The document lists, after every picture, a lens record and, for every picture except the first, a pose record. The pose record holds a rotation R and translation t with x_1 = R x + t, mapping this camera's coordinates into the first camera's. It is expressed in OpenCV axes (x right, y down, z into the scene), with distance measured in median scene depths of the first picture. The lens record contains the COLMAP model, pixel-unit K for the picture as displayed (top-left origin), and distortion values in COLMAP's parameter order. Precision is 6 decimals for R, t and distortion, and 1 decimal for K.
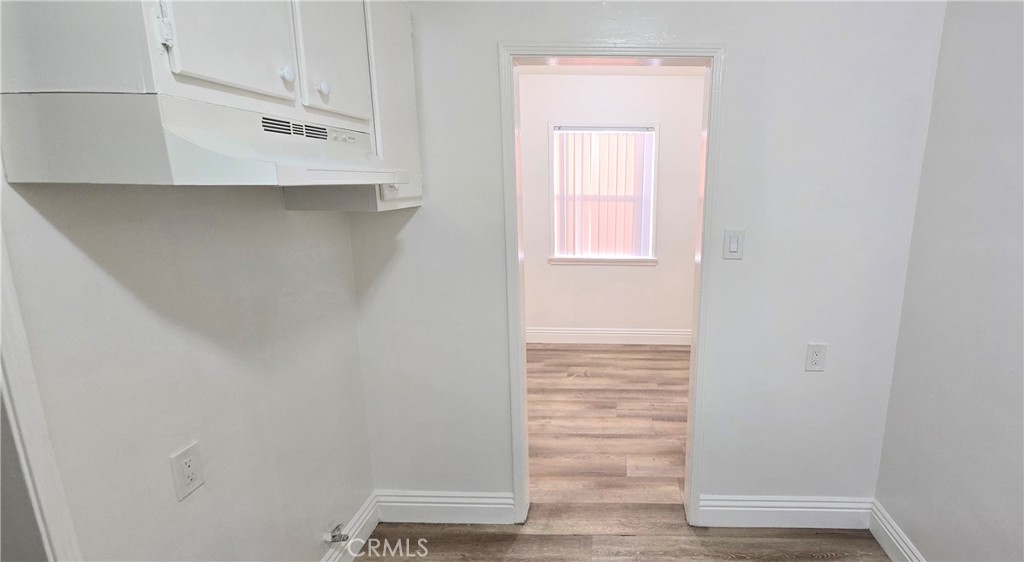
lens RADIAL K [[503.8, 0, 614.1], [0, 503.8, 291.7], [0, 0, 1]] dist [-0.002984, -0.000081]
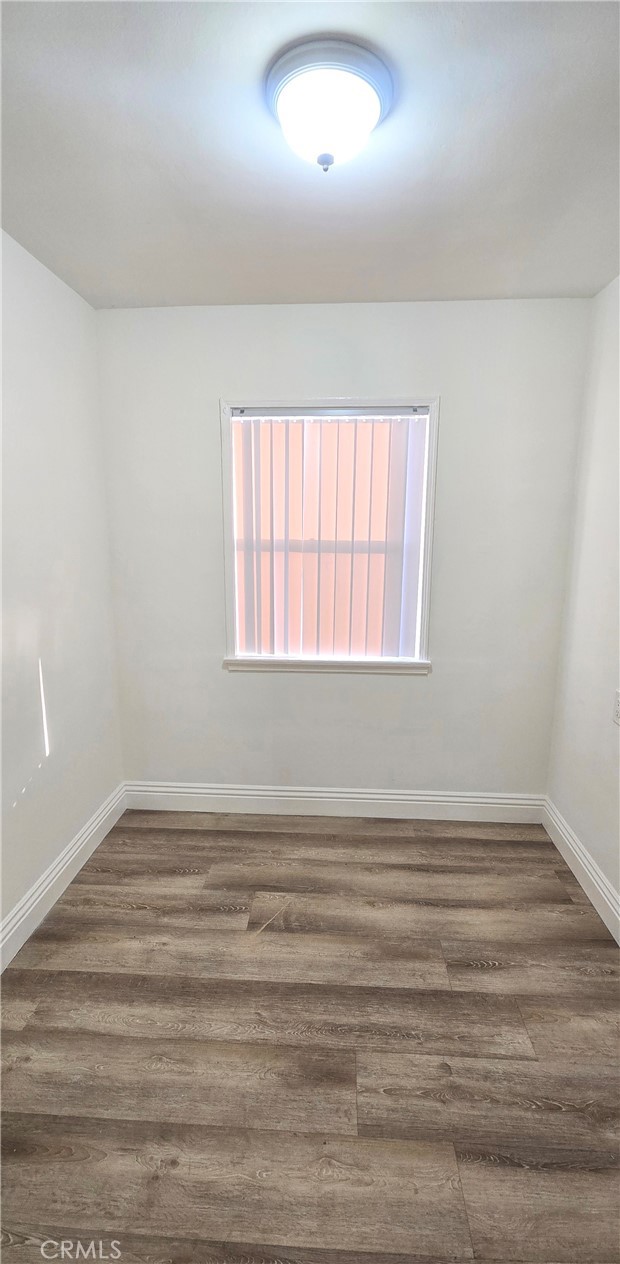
lens RADIAL K [[550.7, 0, 309.8], [0, 550.7, 633.2], [0, 0, 1]] dist [0.000130, -0.004927]
pose [[0.998199, 0.003037, -0.059921, -0.005249], [-0.004263, 0.999784, -0.020335, -0.087738], [0.059846, 0.020554, 0.997996, 0.448826]]
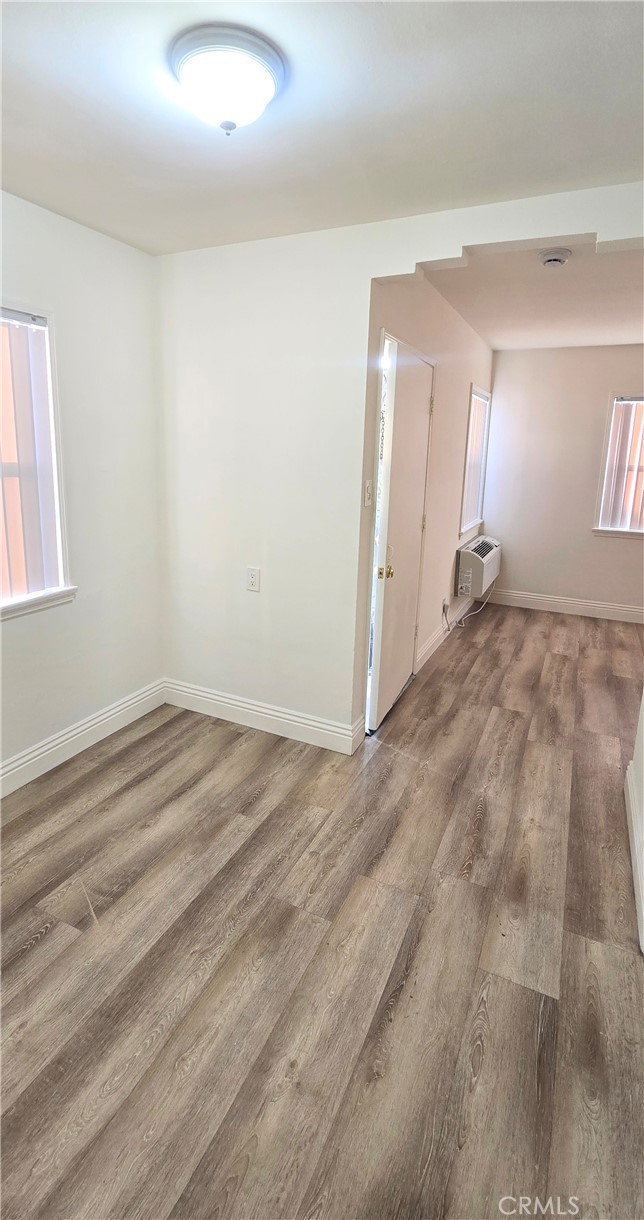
lens RADIAL K [[564.1, 0, 317.4], [0, 564.1, 559.3], [0, 0, 1]] dist [-0.001716, -0.003085]
pose [[0.429616, -0.181928, 0.884495, -0.320144], [0.176647, 0.977503, 0.115257, -0.120963], [-0.885565, 0.106727, 0.452088, 0.560098]]
